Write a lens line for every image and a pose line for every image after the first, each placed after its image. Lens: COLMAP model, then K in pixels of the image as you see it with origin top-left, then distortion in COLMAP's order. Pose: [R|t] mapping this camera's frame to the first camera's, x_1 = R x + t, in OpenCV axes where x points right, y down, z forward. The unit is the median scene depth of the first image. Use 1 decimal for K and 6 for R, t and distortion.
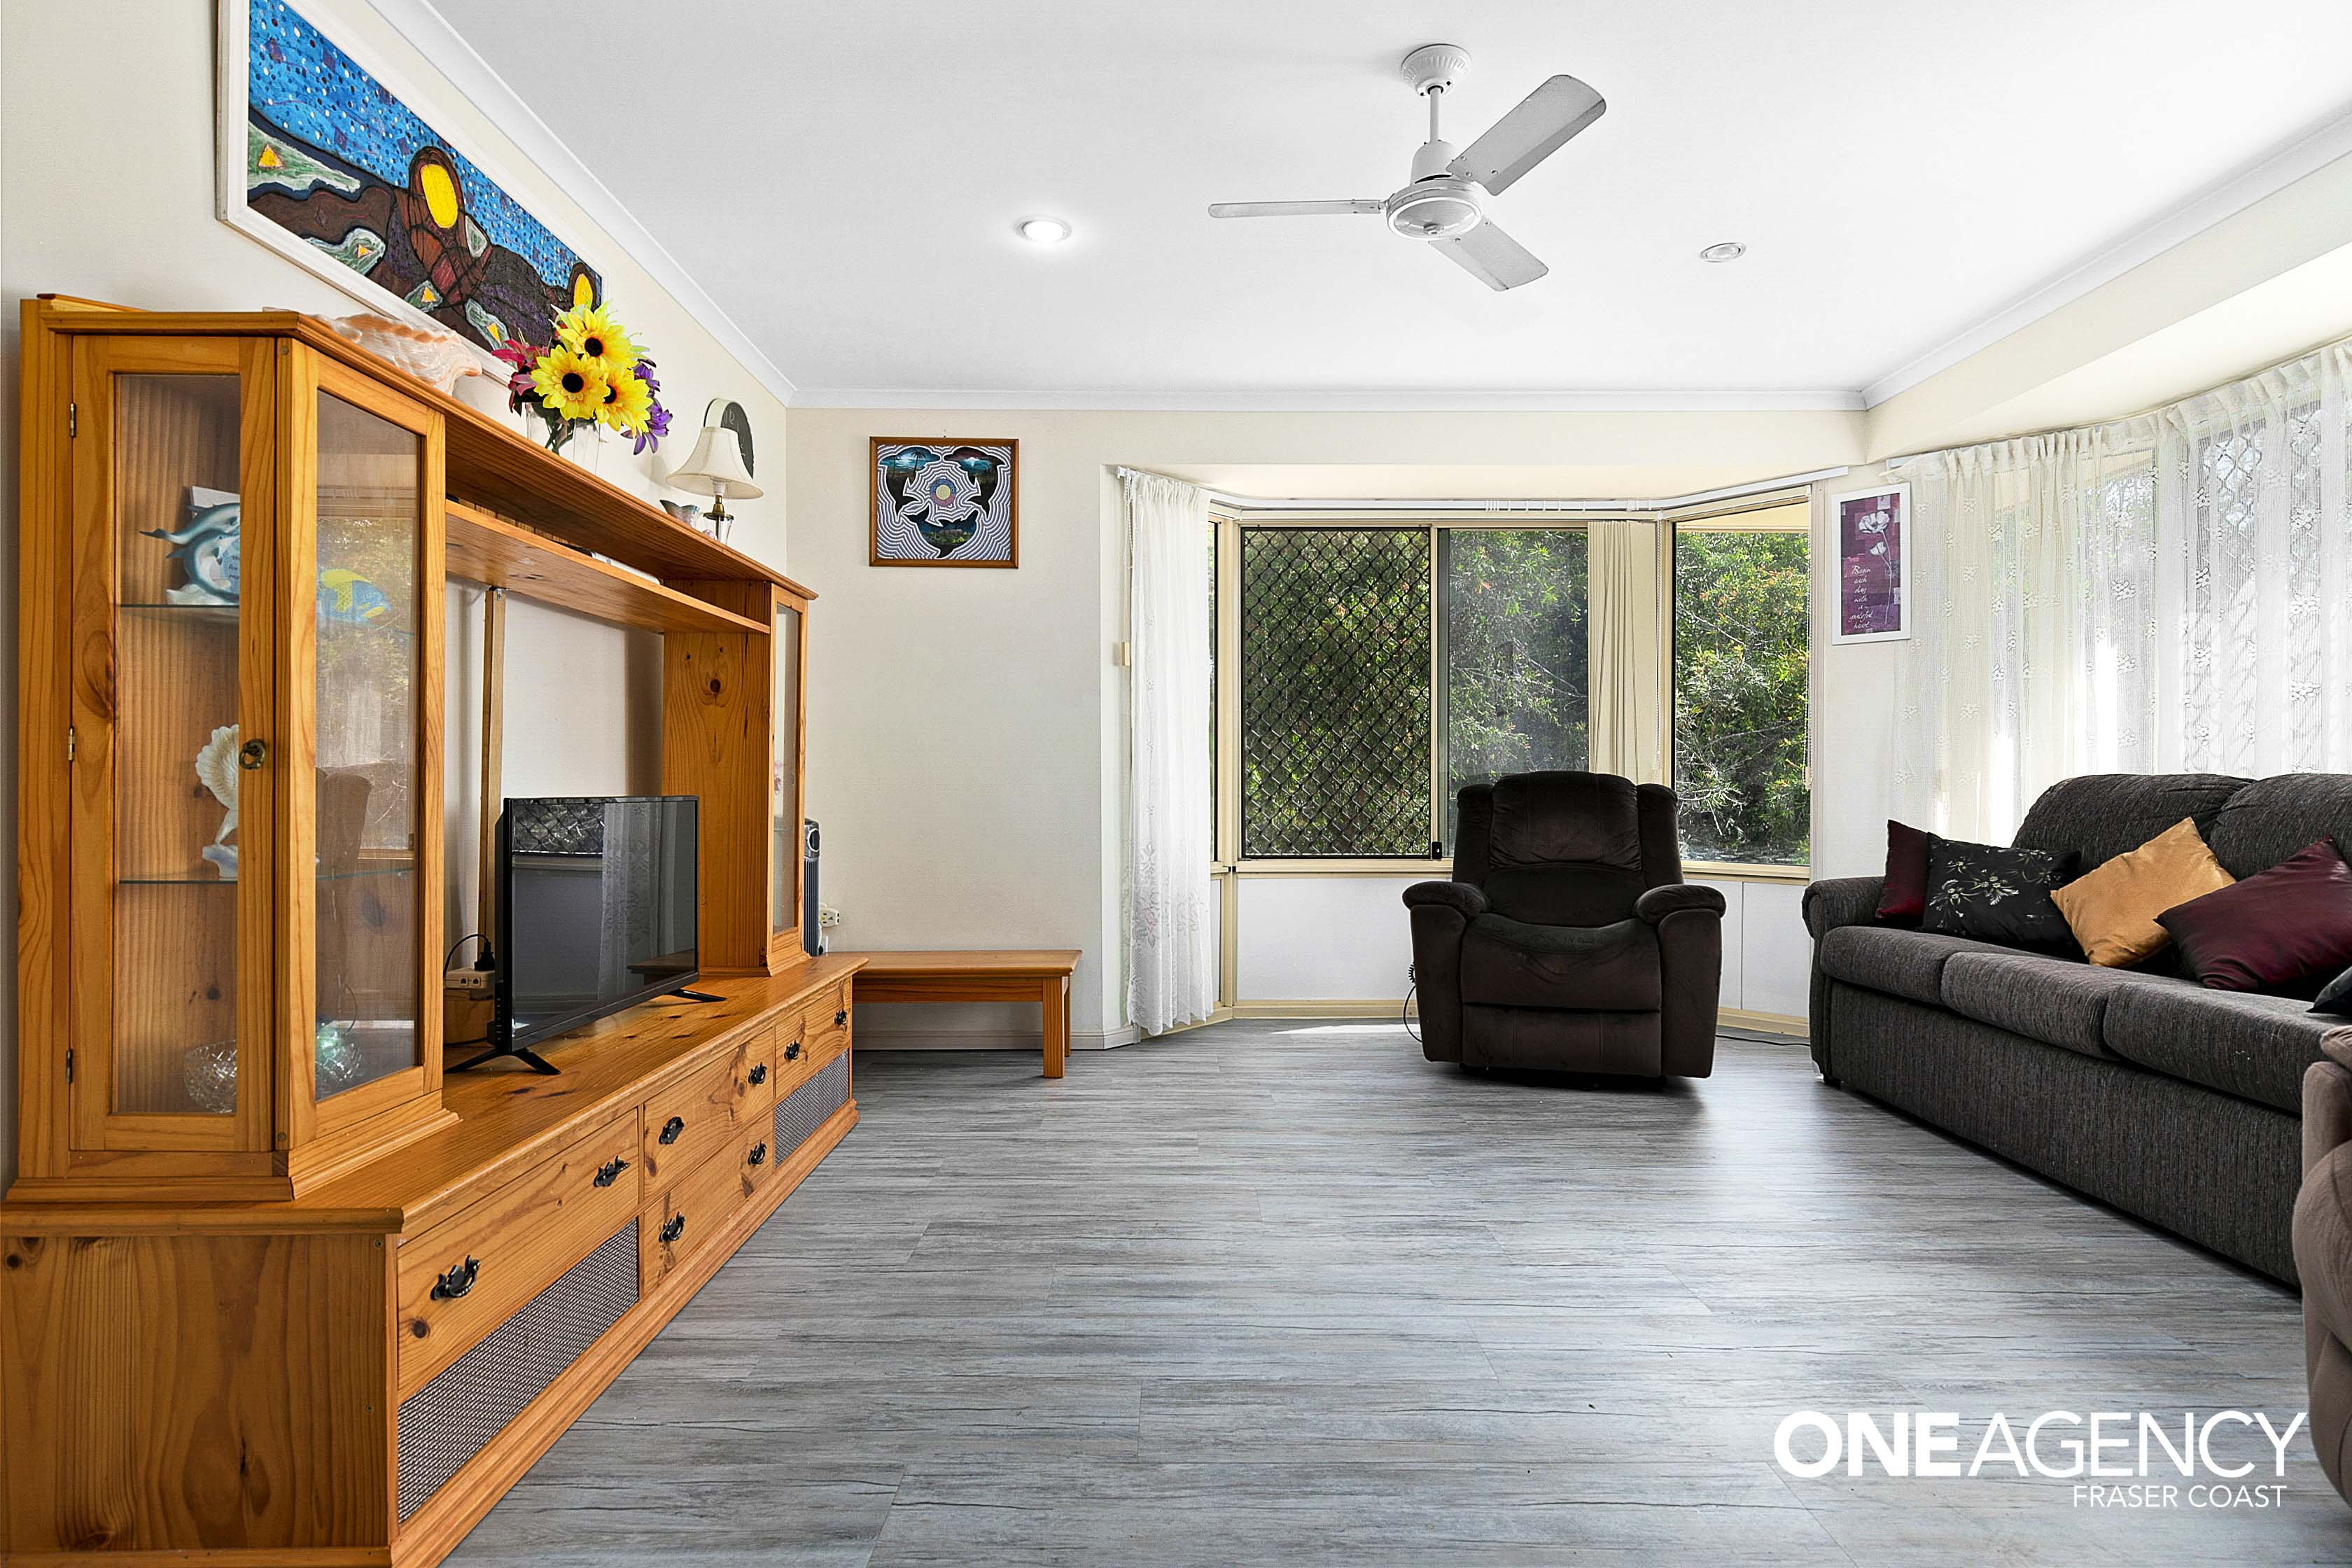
lens RADIAL K [[1161.6, 0, 1176.0], [0, 1161.6, 784.0], [0, 0, 1]] dist [0.002686, -0.000255]
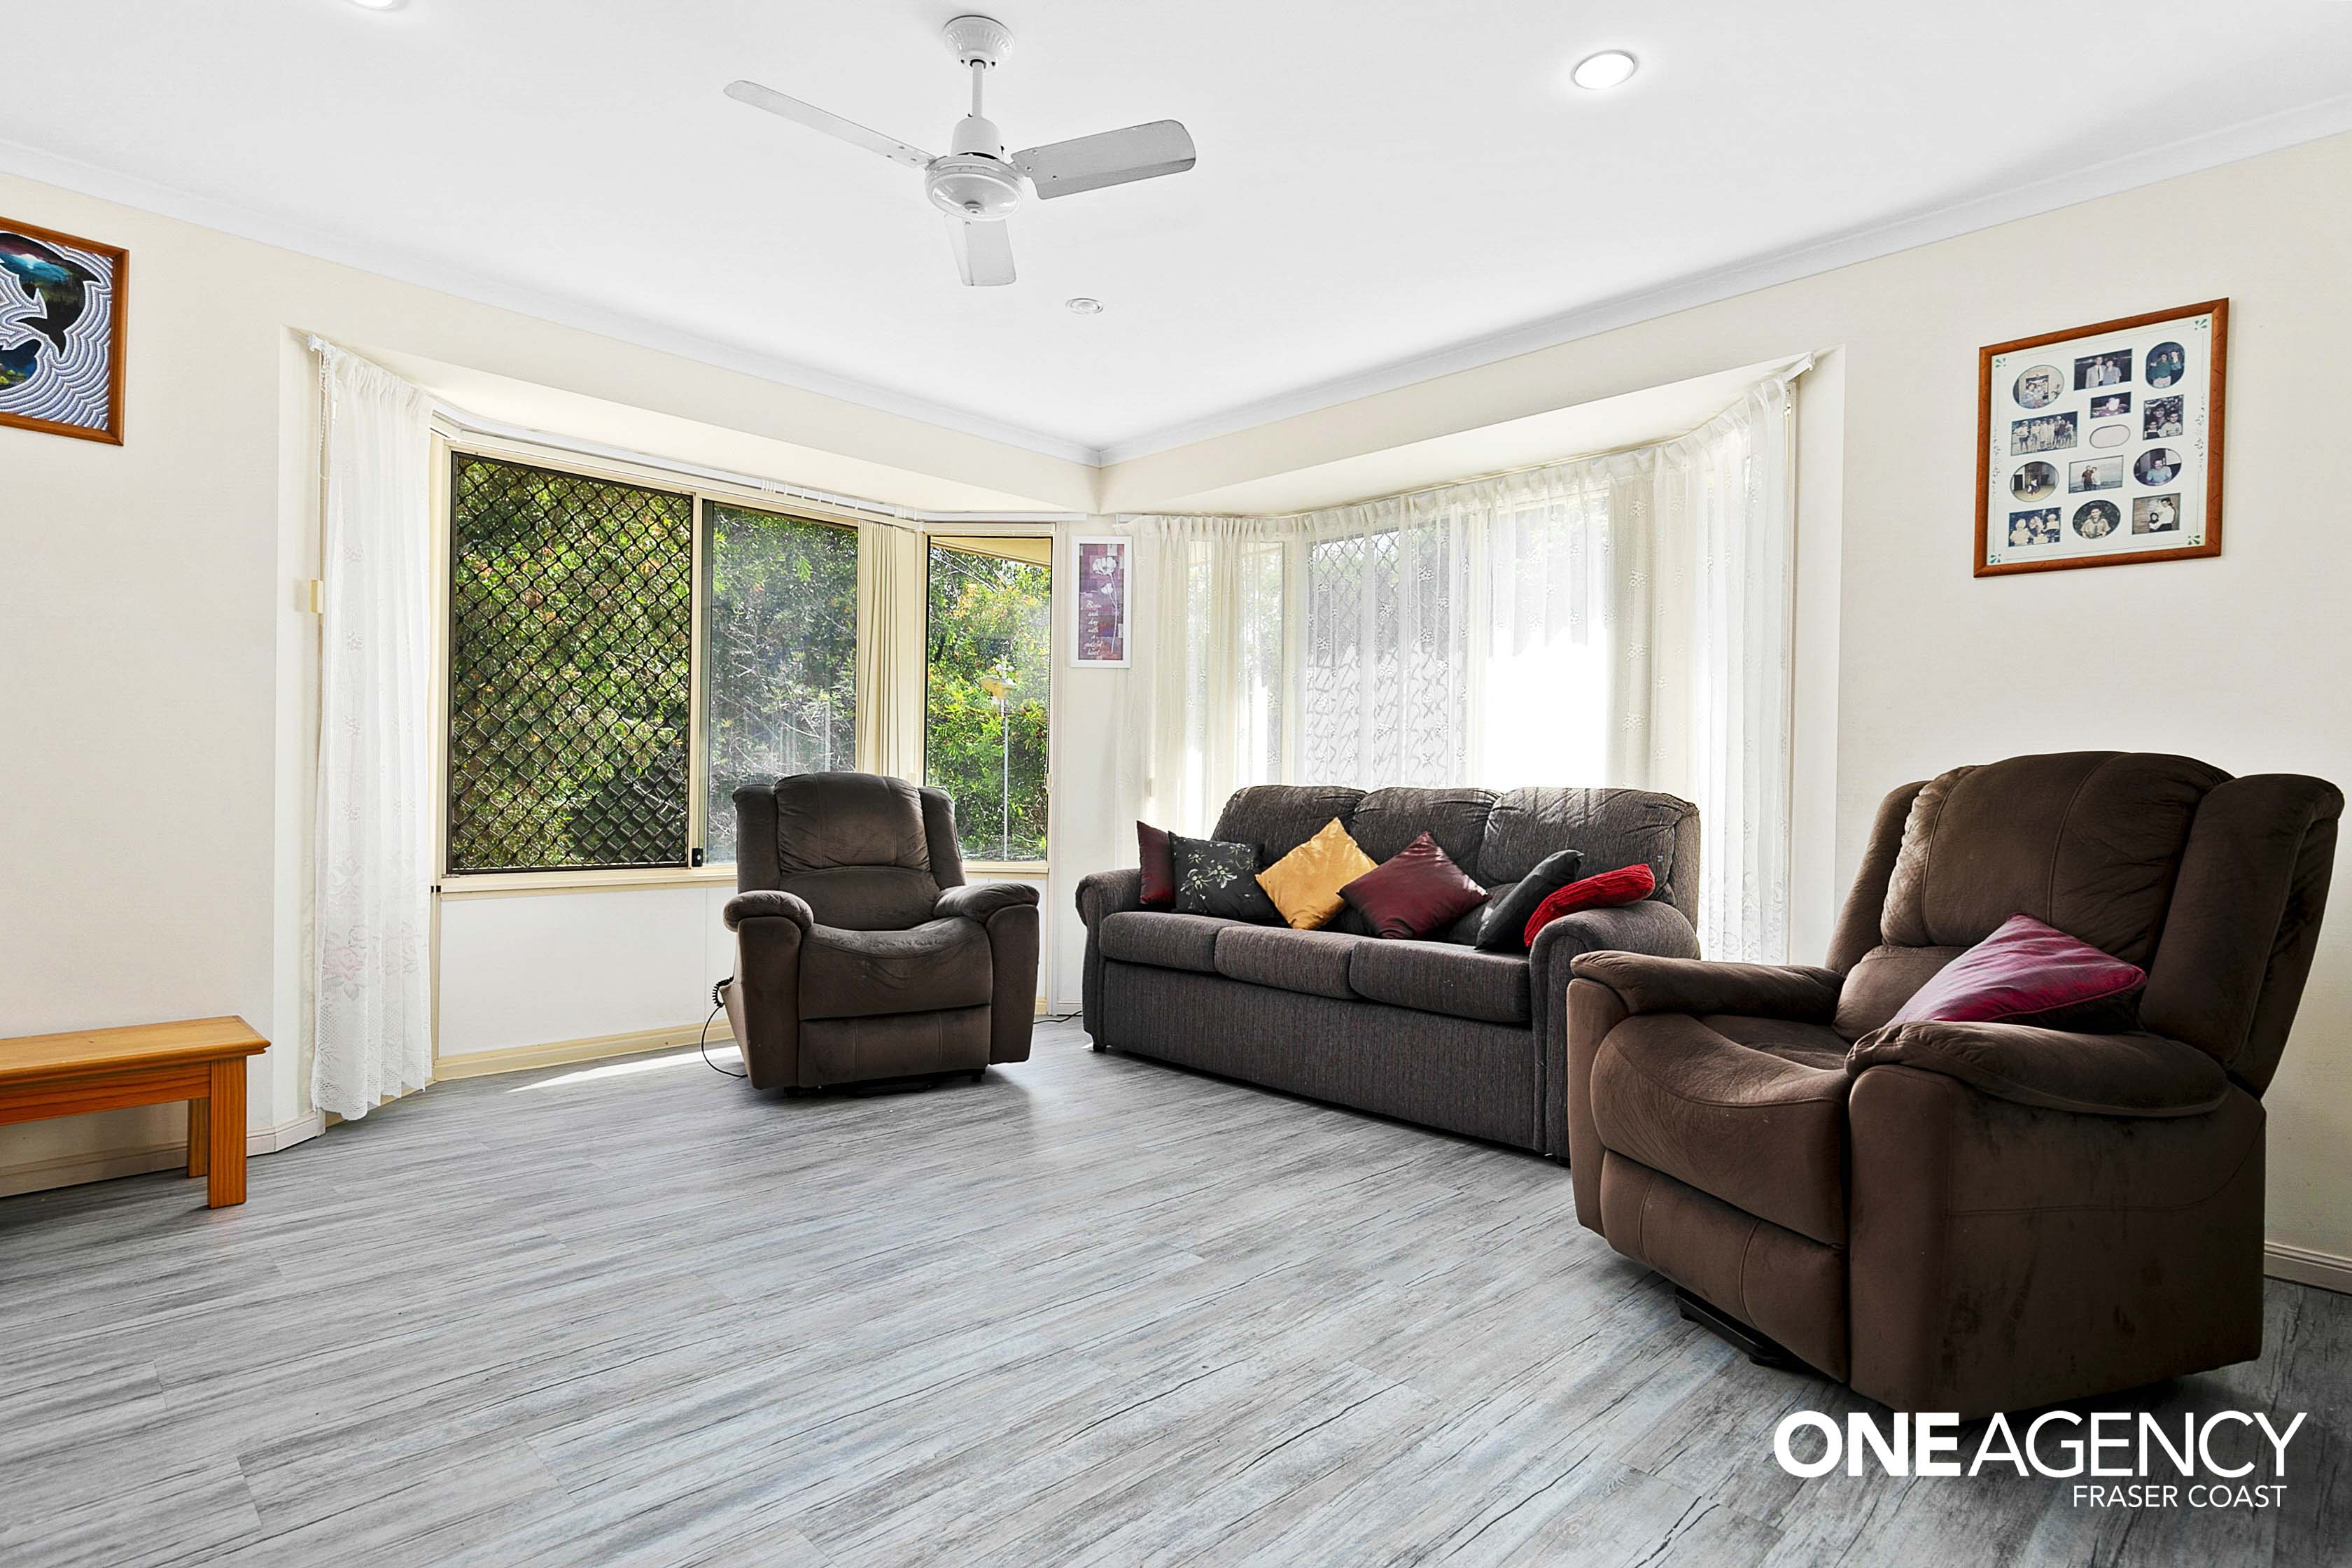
lens RADIAL K [[1192.3, 0, 1176.0], [0, 1192.3, 784.0], [0, 0, 1]] dist [0.003059, -0.000532]
pose [[0.708675, 0.015324, 0.705369, -0.234962], [-0.015429, 0.999862, -0.006221, 0.000697], [-0.705367, -0.006475, 0.708813, 0.123615]]
